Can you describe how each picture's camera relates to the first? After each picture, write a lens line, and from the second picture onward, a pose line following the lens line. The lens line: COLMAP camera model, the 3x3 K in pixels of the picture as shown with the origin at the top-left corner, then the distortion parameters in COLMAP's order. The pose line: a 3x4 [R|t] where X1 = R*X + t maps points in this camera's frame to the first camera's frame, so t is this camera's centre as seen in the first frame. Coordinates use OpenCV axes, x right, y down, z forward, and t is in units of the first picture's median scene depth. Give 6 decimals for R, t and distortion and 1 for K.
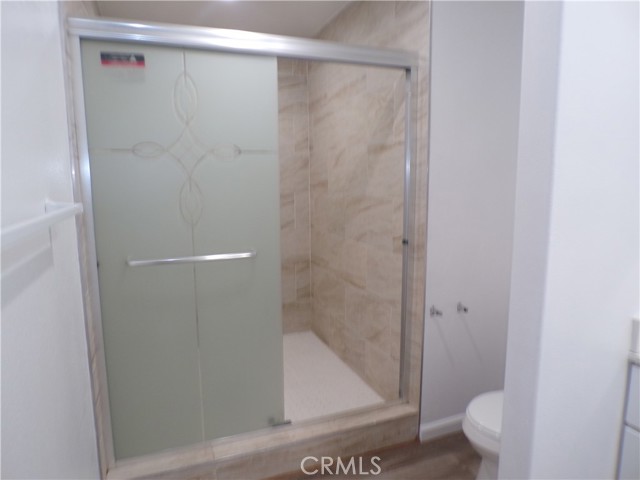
lens RADIAL K [[437.7, 0, 320.0], [0, 437.7, 240.0], [0, 0, 1]] dist [-0.038526, 0.007849]
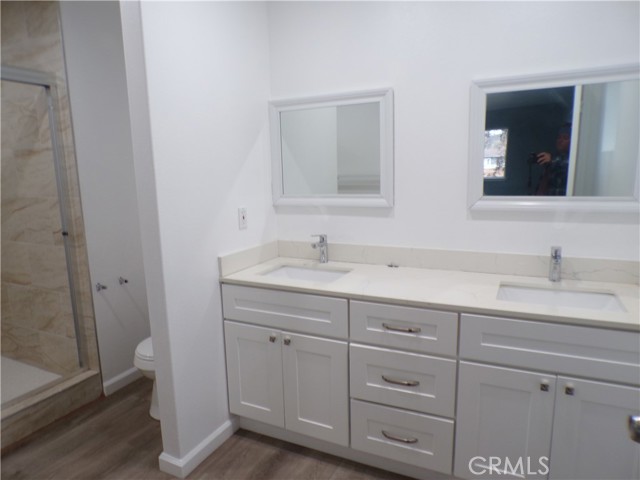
lens RADIAL K [[437.7, 0, 320.0], [0, 437.7, 240.0], [0, 0, 1]] dist [-0.038526, 0.007849]
pose [[0.742397, -0.127072, 0.657799, -0.061658], [0.116198, 0.991390, 0.060372, 0.030203], [-0.659807, 0.031614, 0.750770, -0.318583]]
